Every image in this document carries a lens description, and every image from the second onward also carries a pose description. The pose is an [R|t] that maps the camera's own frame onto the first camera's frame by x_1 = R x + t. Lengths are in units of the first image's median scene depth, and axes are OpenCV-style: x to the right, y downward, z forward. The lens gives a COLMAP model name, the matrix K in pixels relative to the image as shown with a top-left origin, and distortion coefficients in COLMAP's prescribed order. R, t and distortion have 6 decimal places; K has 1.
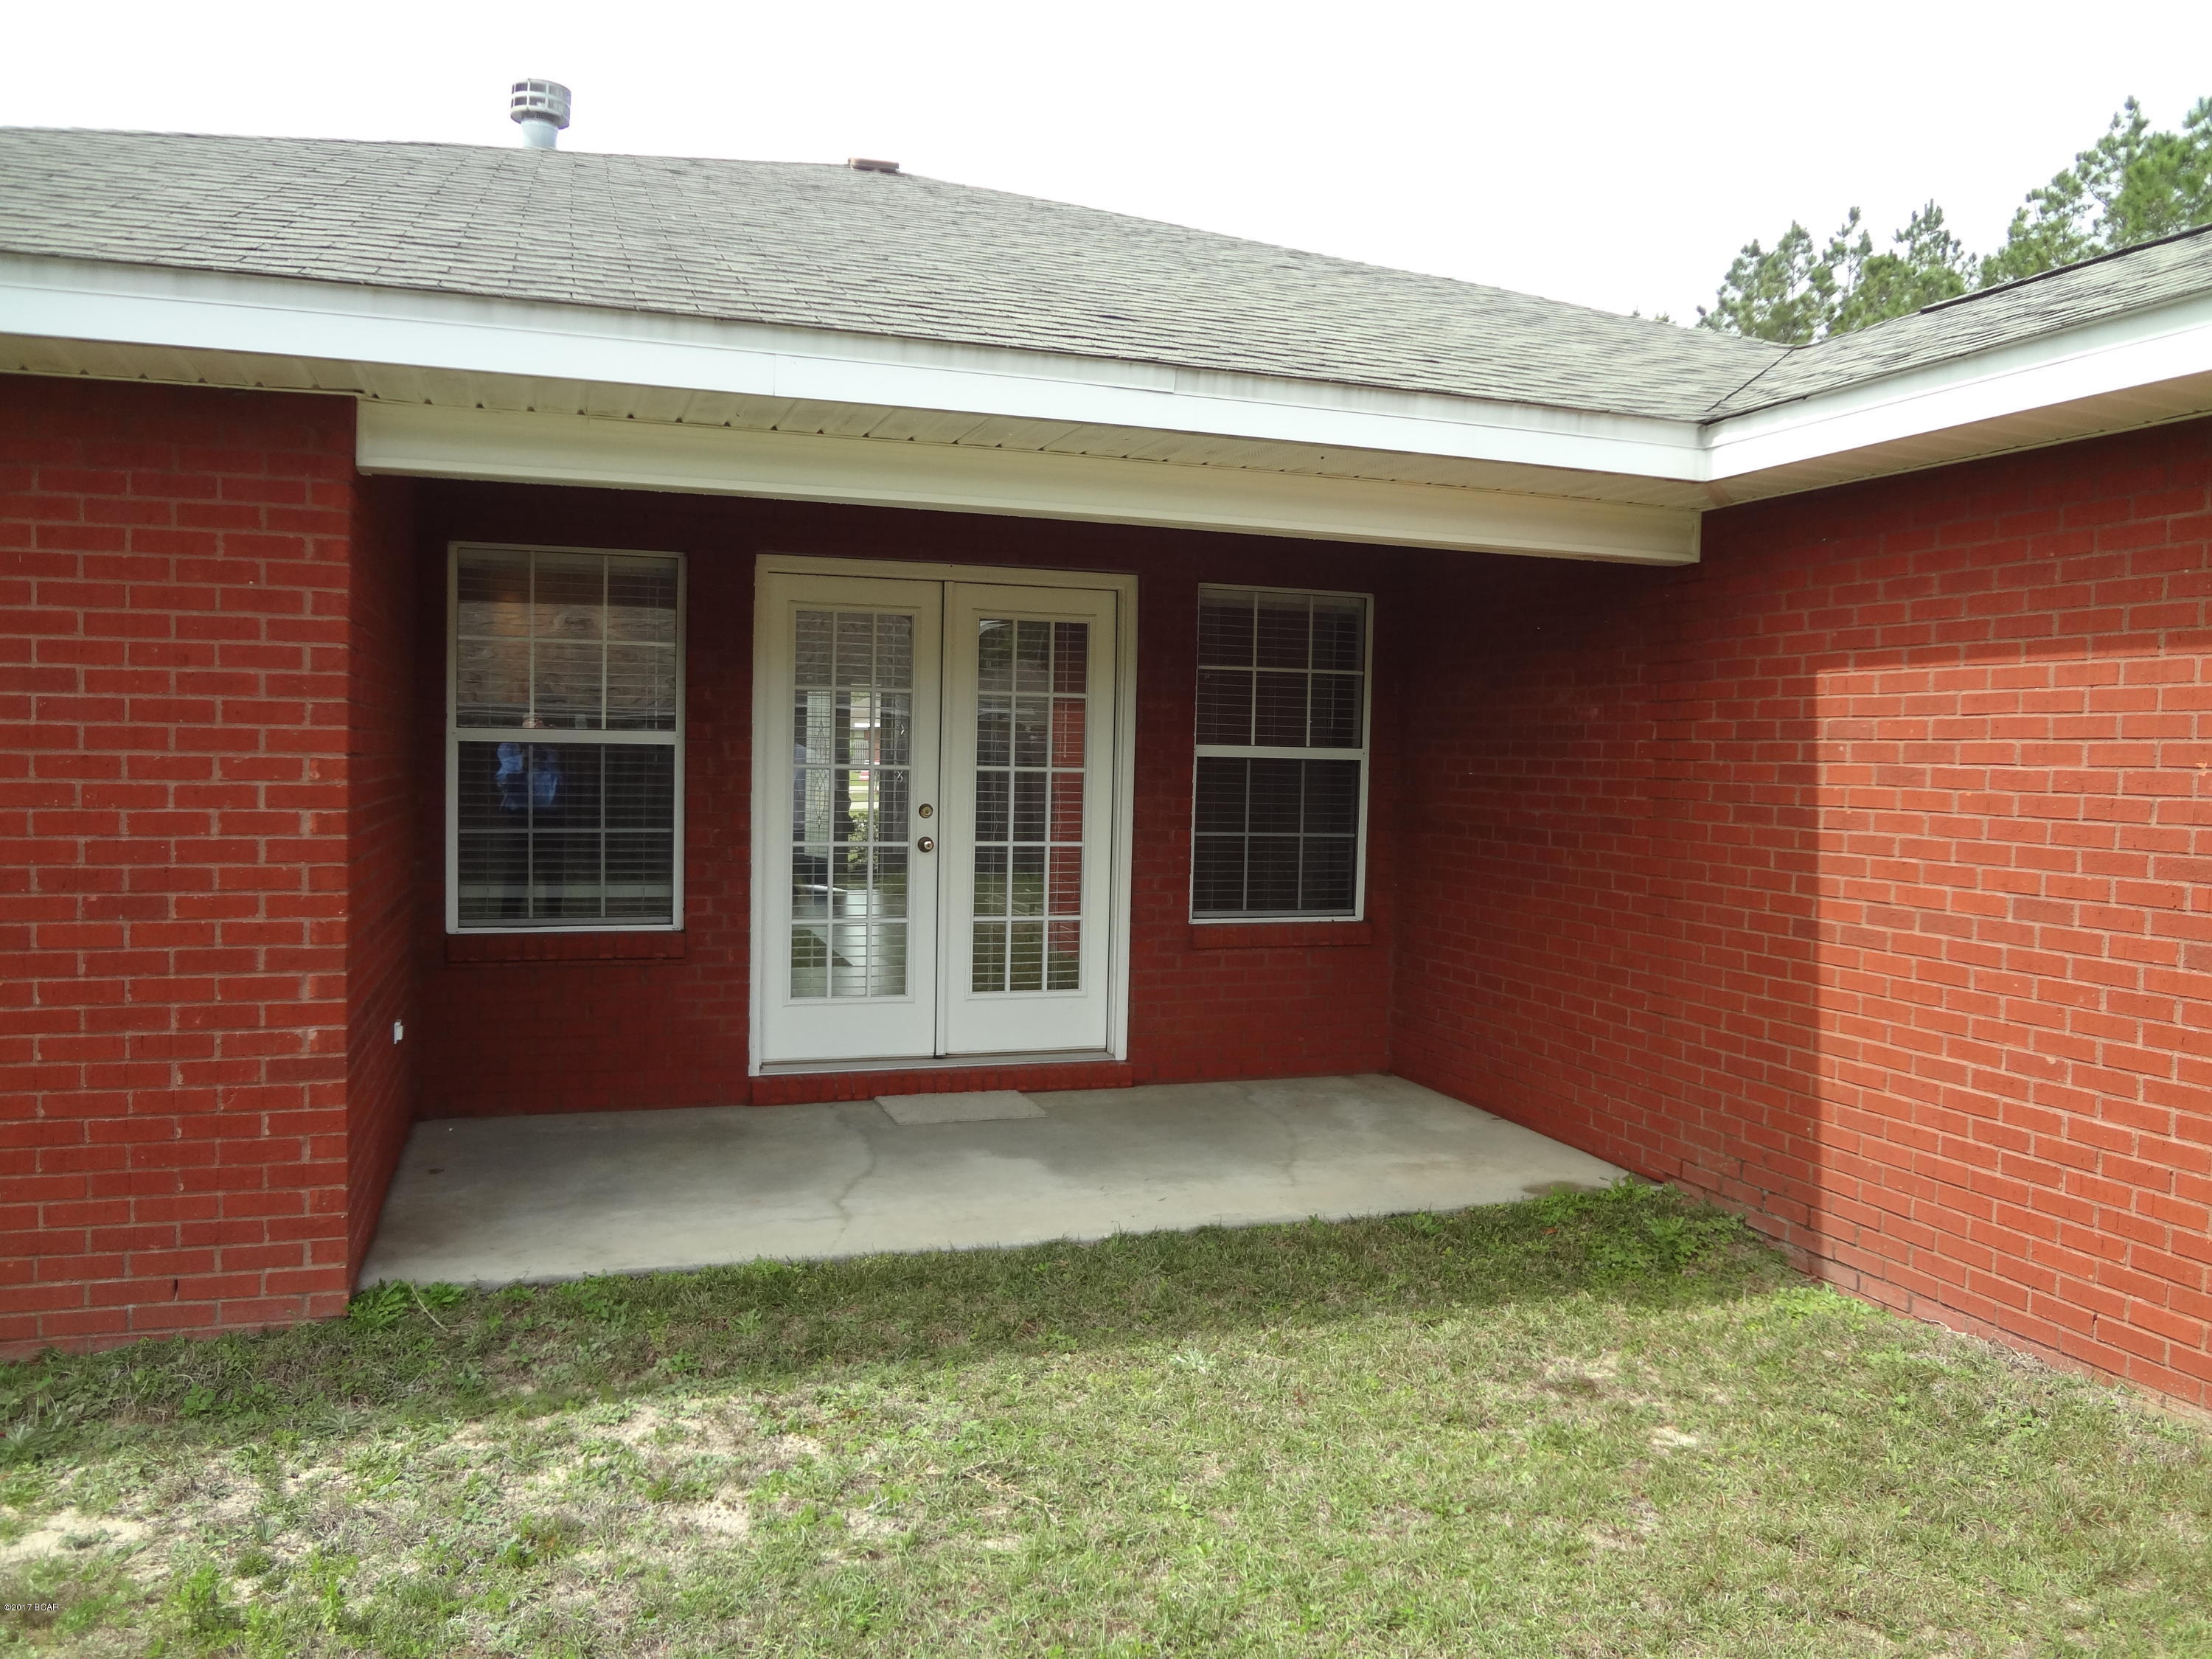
lens RADIAL K [[1647.9, 0, 1107.2], [0, 1647.9, 836.6], [0, 0, 1]] dist [-0.068468, 0.034655]
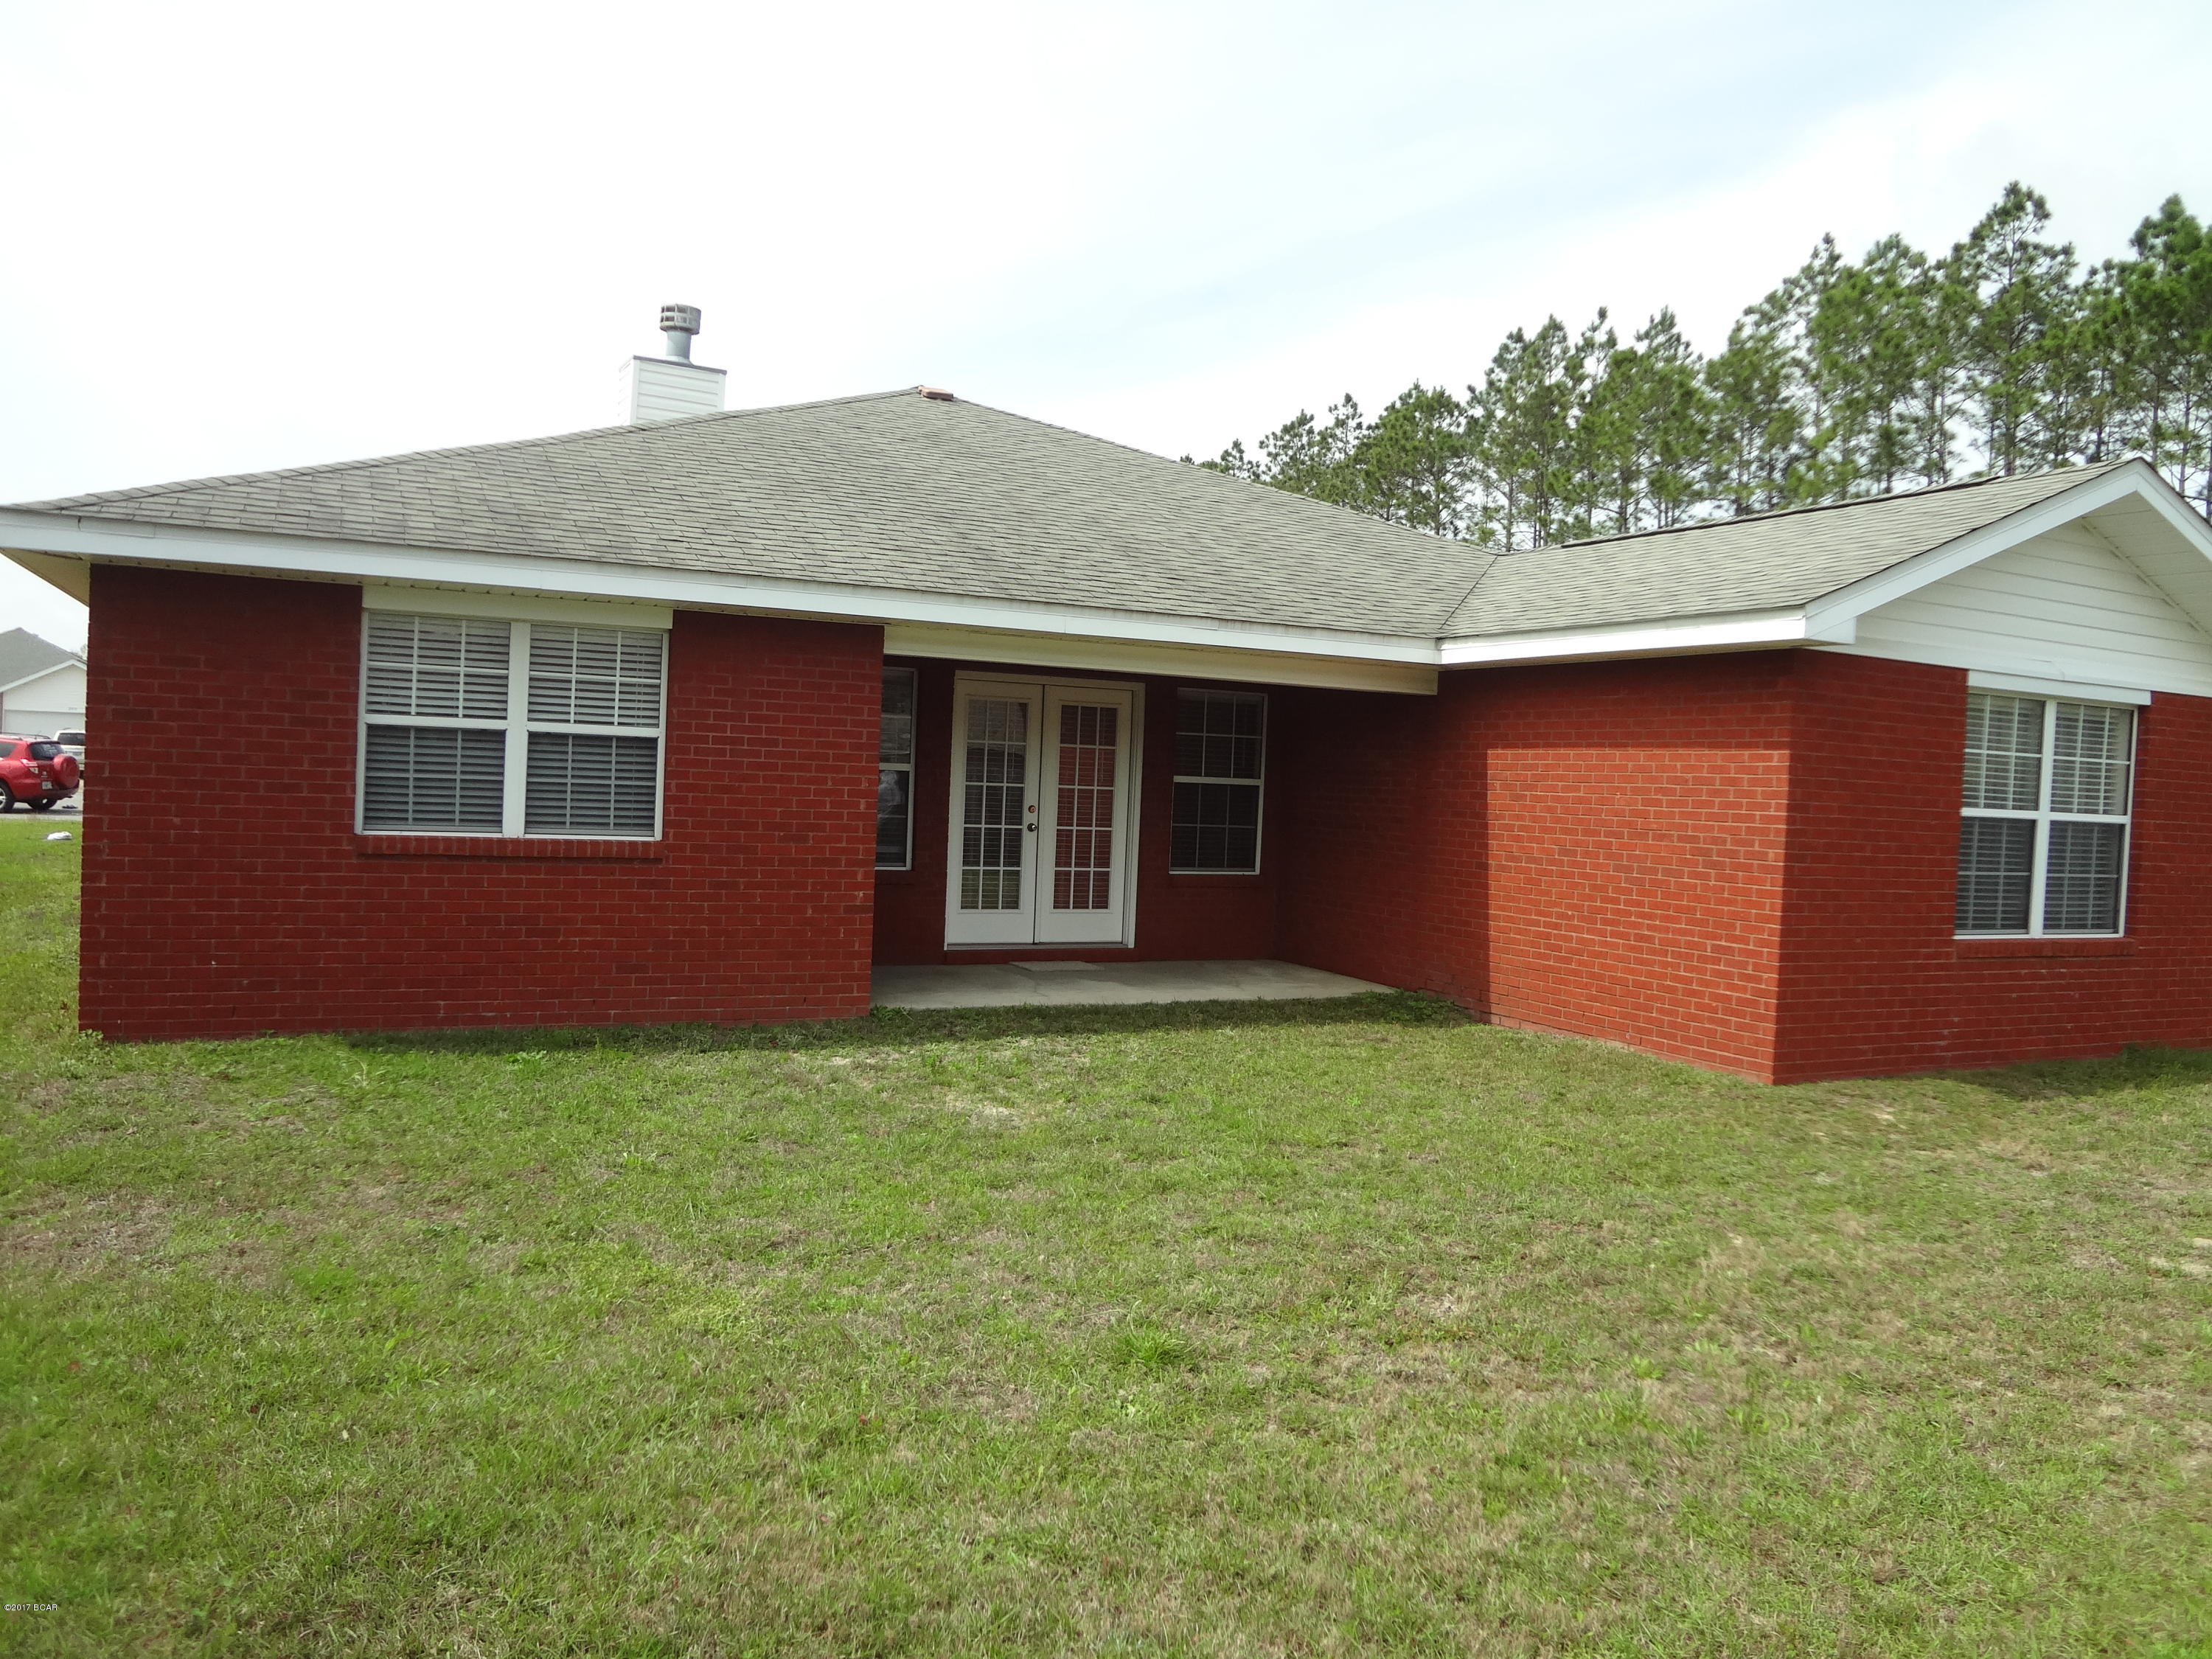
lens RADIAL K [[1638.3, 0, 1106.0], [0, 1638.3, 829.5], [0, 0, 1]] dist [-0.054661, 0.009726]
pose [[0.991800, 0.014508, 0.126973, -0.259773], [-0.012465, 0.999780, -0.016868, 0.037186], [-0.127190, 0.015147, 0.991763, -0.824839]]
